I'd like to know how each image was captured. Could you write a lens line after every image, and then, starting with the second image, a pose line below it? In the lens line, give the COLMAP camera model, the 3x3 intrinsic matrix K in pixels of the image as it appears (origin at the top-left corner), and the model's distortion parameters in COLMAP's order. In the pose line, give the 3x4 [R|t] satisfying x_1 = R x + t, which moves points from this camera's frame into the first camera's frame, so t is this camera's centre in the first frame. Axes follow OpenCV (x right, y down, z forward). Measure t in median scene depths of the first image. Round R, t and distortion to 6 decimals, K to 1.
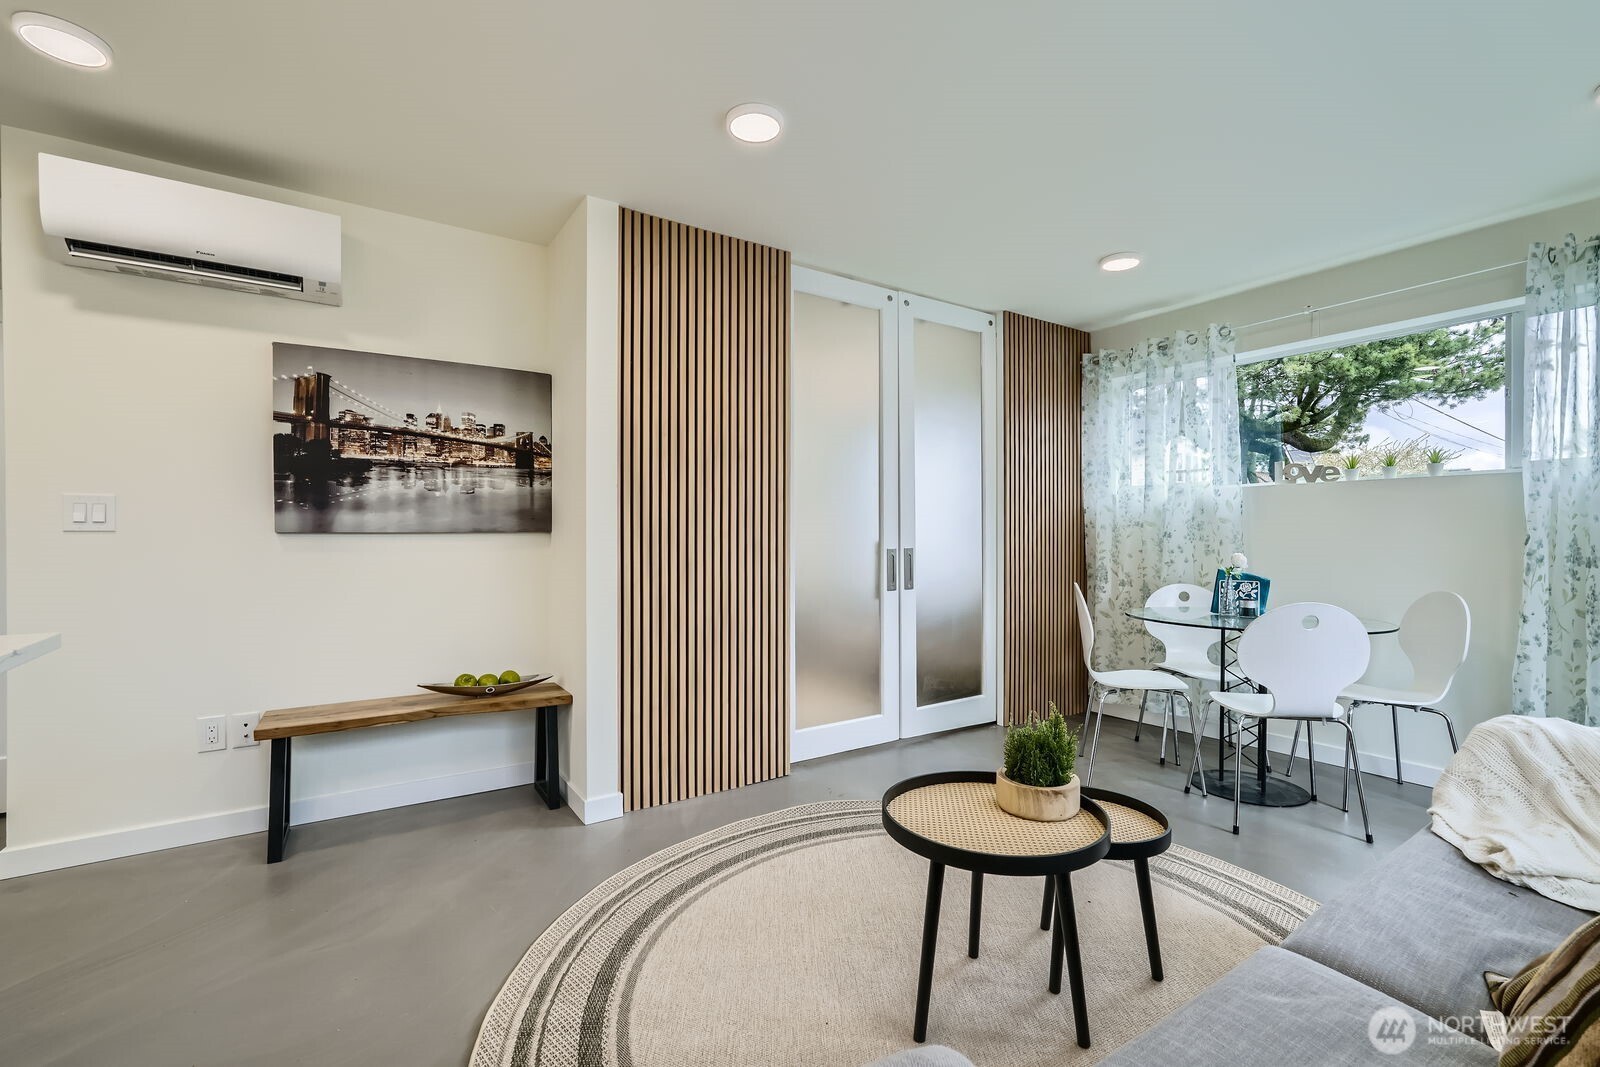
lens RADIAL K [[710.0, 0, 804.3], [0, 710.0, 543.7], [0, 0, 1]] dist [-0.000542, 0.000464]
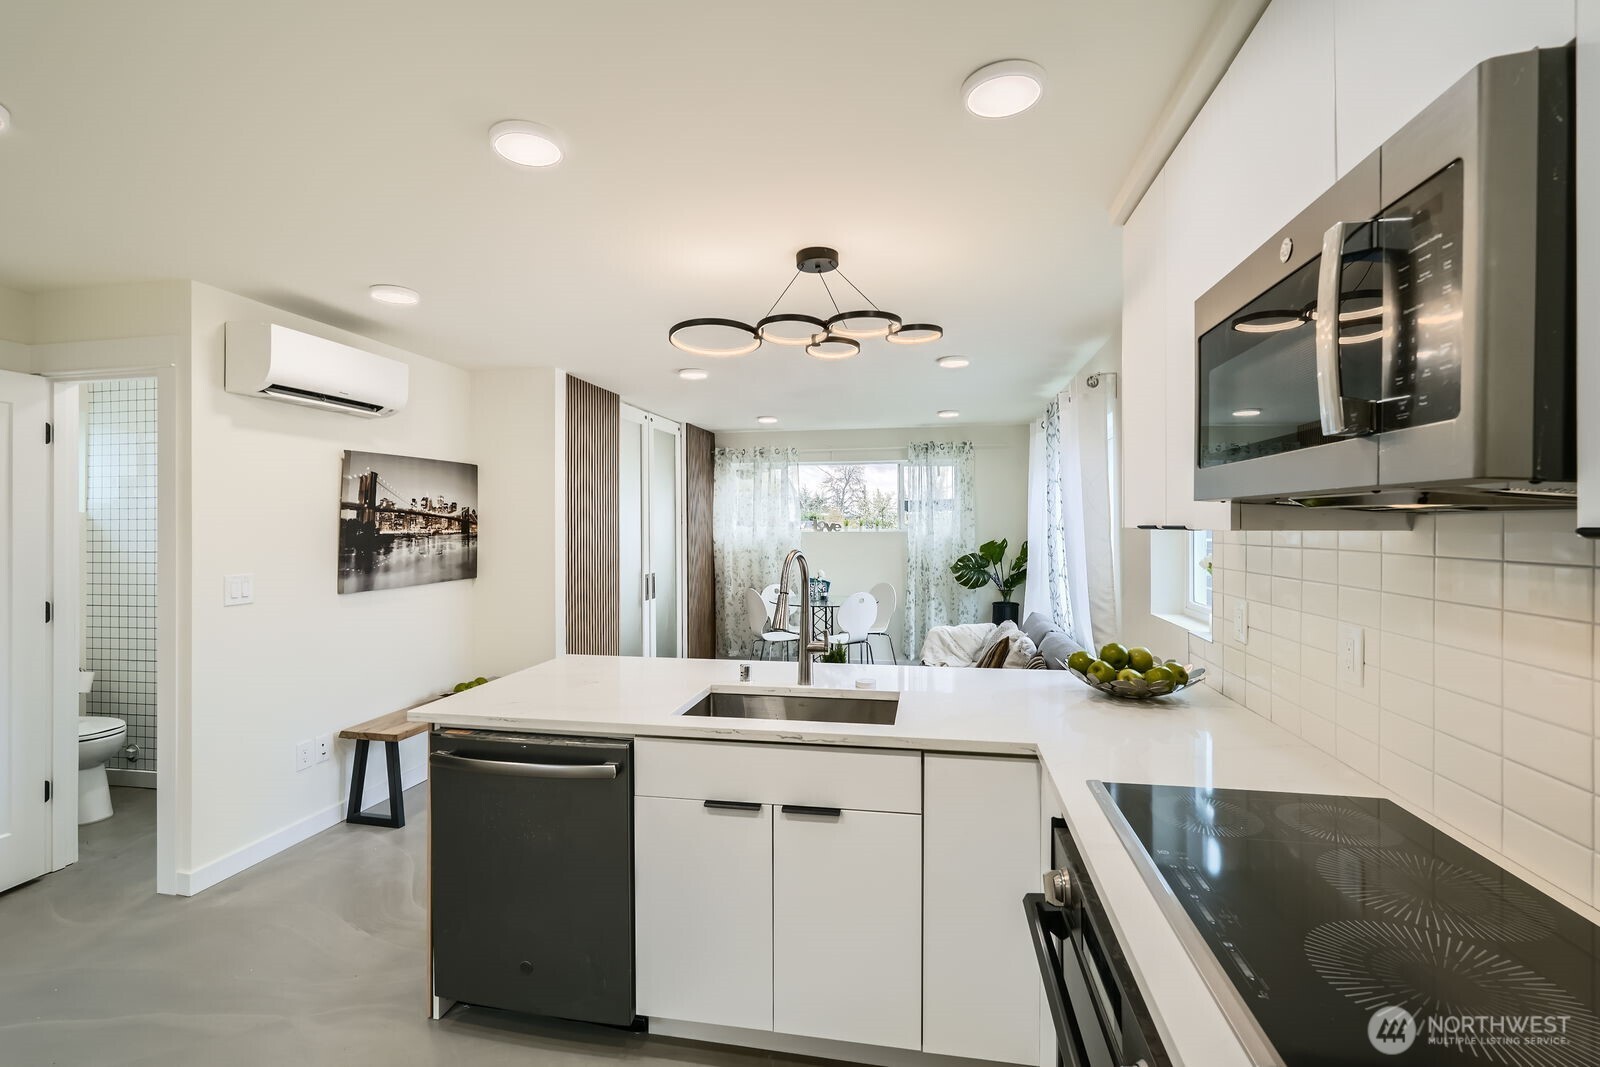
lens RADIAL K [[718.1, 0, 799.4], [0, 718.1, 528.6], [0, 0, 1]] dist [-0.004957, 0.000290]
pose [[0.707522, -0.006910, 0.706658, -1.003028], [0.010355, 0.999946, -0.000590, -0.117077], [-0.706616, 0.007734, 0.707555, -0.492883]]
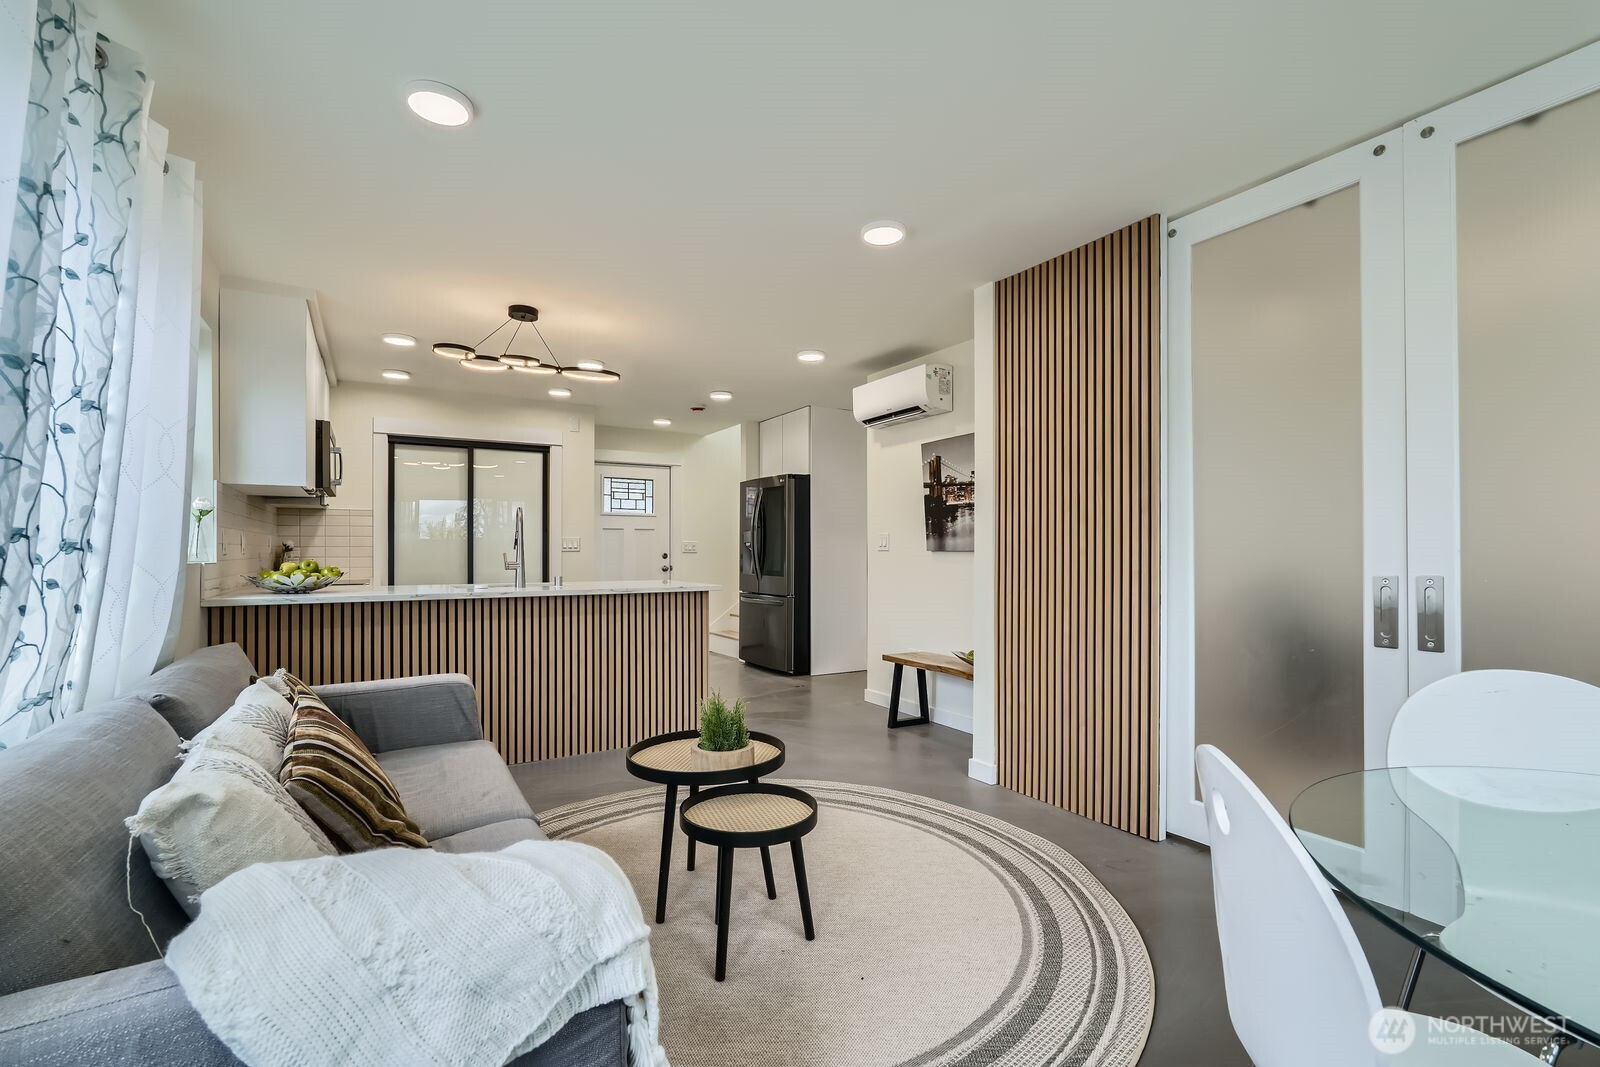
lens RADIAL K [[705.2, 0, 801.9], [0, 705.2, 550.7], [0, 0, 1]] dist [-0.000757, 0.000077]
pose [[-0.045787, -0.002314, -0.998949, 0.937847], [-0.010208, 0.999946, -0.001848, -0.009506], [0.998899, 0.010113, -0.045809, 0.711290]]
